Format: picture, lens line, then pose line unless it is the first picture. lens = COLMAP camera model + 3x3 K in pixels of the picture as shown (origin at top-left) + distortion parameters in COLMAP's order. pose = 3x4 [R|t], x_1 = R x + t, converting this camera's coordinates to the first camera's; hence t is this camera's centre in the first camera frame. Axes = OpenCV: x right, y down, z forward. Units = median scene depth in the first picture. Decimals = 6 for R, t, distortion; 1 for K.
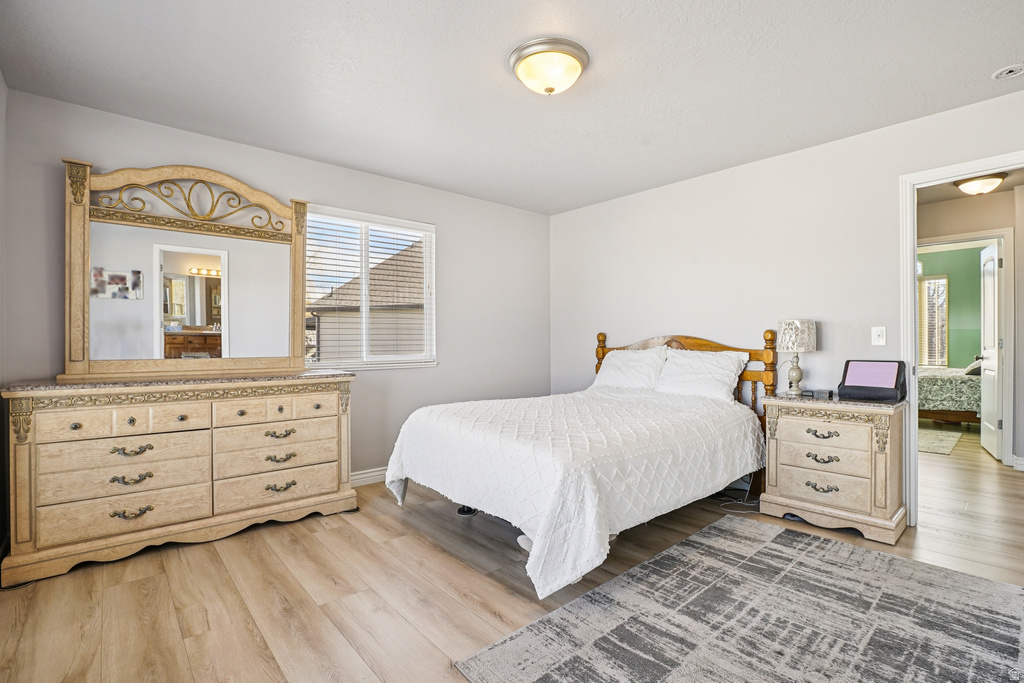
lens RADIAL K [[469.9, 0, 519.3], [0, 469.9, 345.6], [0, 0, 1]] dist [-0.059385, 0.023786]
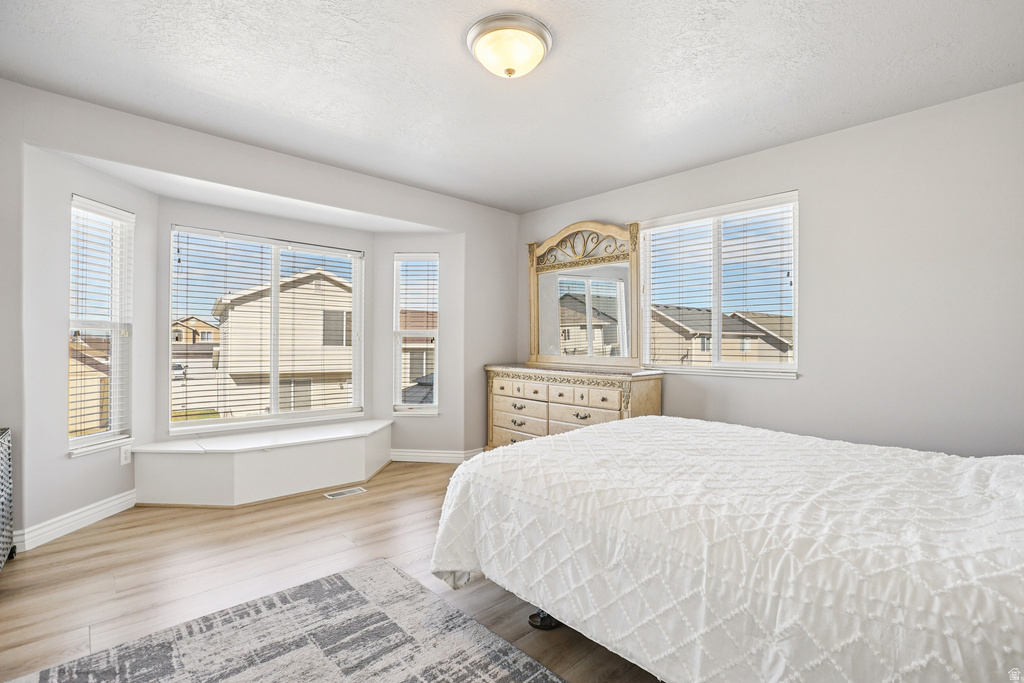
lens RADIAL K [[469.9, 0, 519.3], [0, 469.9, 345.6], [0, 0, 1]] dist [-0.059385, 0.023786]
pose [[0.047890, 0.001468, -0.998852, 0.922274], [-0.019146, 0.999817, 0.000551, -0.001415], [0.998669, 0.019097, 0.047909, 0.909474]]
